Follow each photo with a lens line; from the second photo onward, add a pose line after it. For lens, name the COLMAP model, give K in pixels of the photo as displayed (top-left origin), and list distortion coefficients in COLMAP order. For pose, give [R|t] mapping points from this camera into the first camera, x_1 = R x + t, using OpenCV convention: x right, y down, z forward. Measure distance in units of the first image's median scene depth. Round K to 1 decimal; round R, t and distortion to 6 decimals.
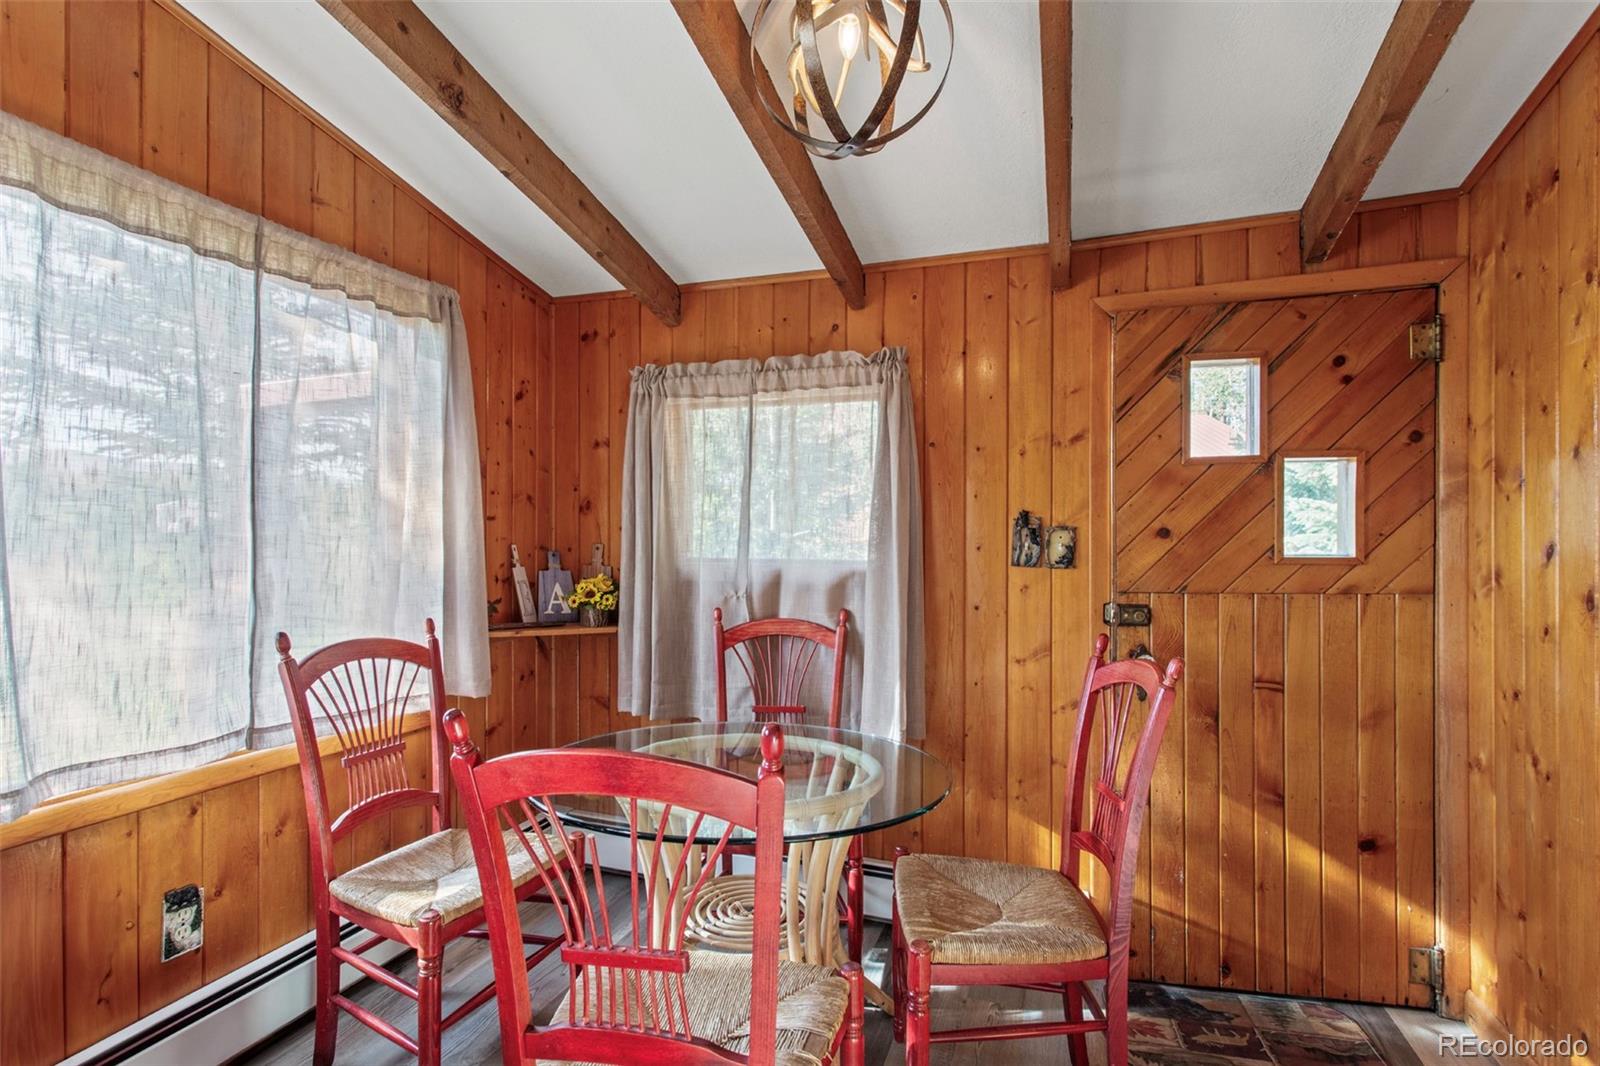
lens RADIAL K [[772.0, 0, 772.8], [0, 772.0, 546.0], [0, 0, 1]] dist [0.005765, -0.000405]
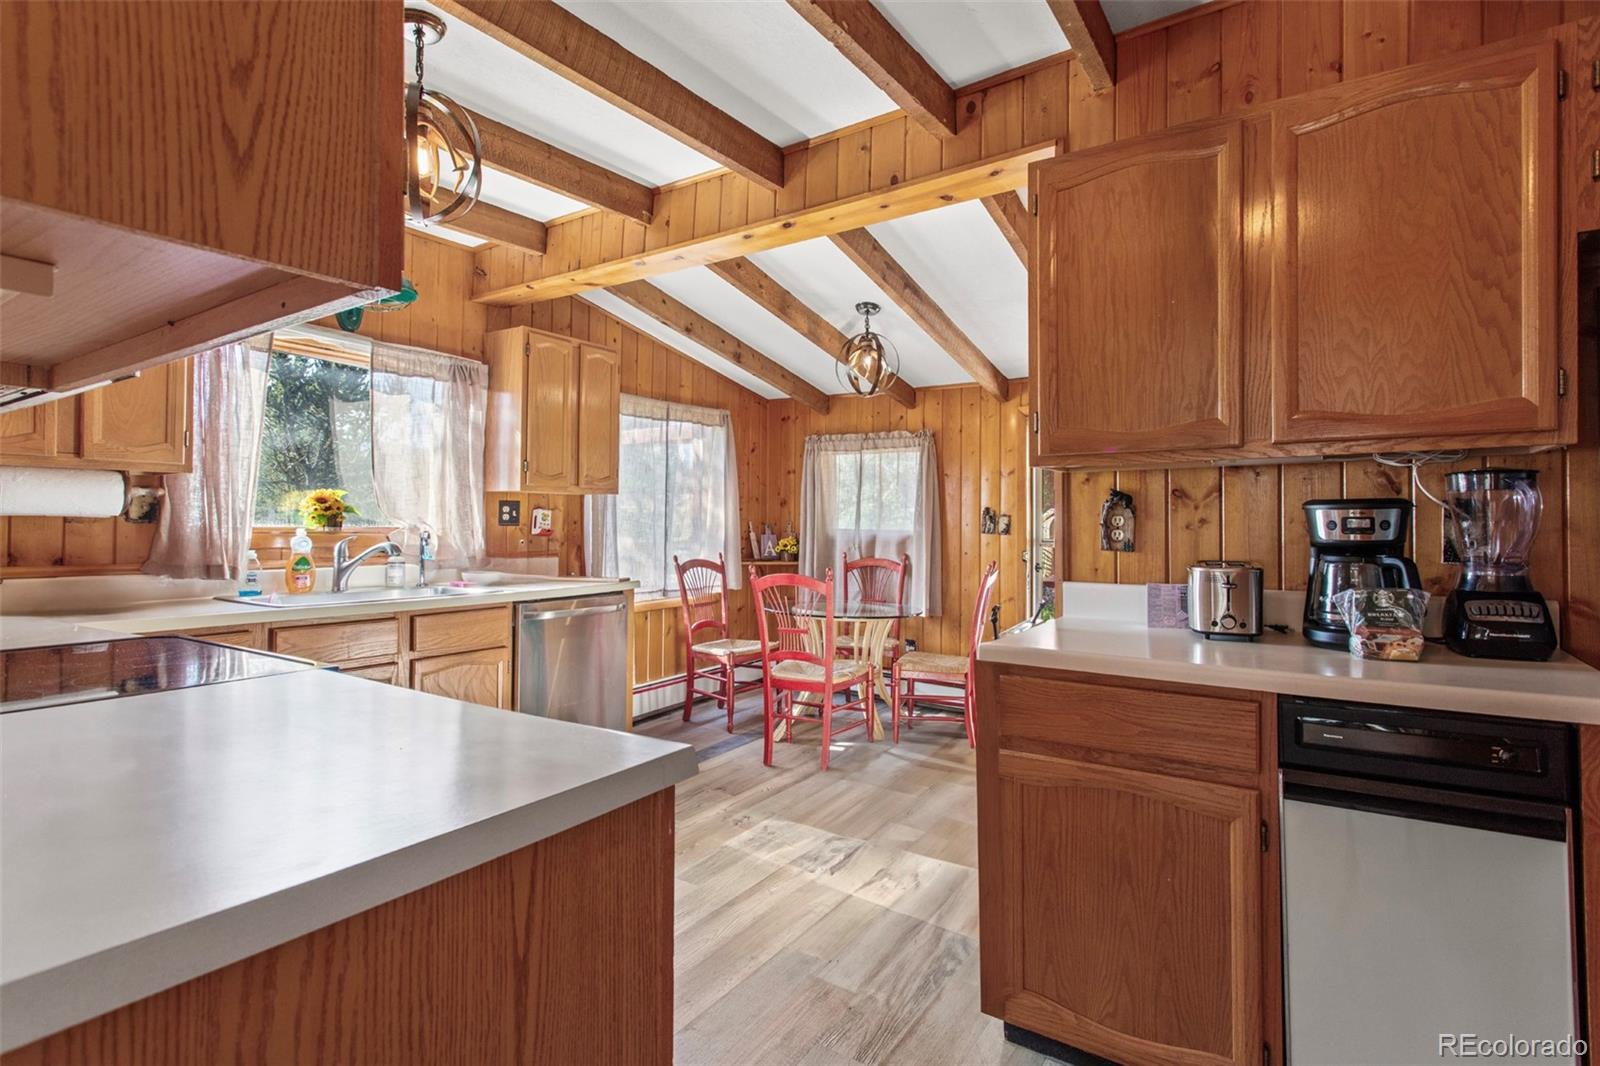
lens RADIAL K [[772.0, 0, 802.4], [0, 772.0, 523.2], [0, 0, 1]] dist [0.005765, -0.000405]
pose [[0.977835, 0.005446, -0.209308, 0.255911], [-0.004422, 0.999976, 0.005361, -0.010090], [0.209333, -0.004316, 0.977835, -1.078445]]
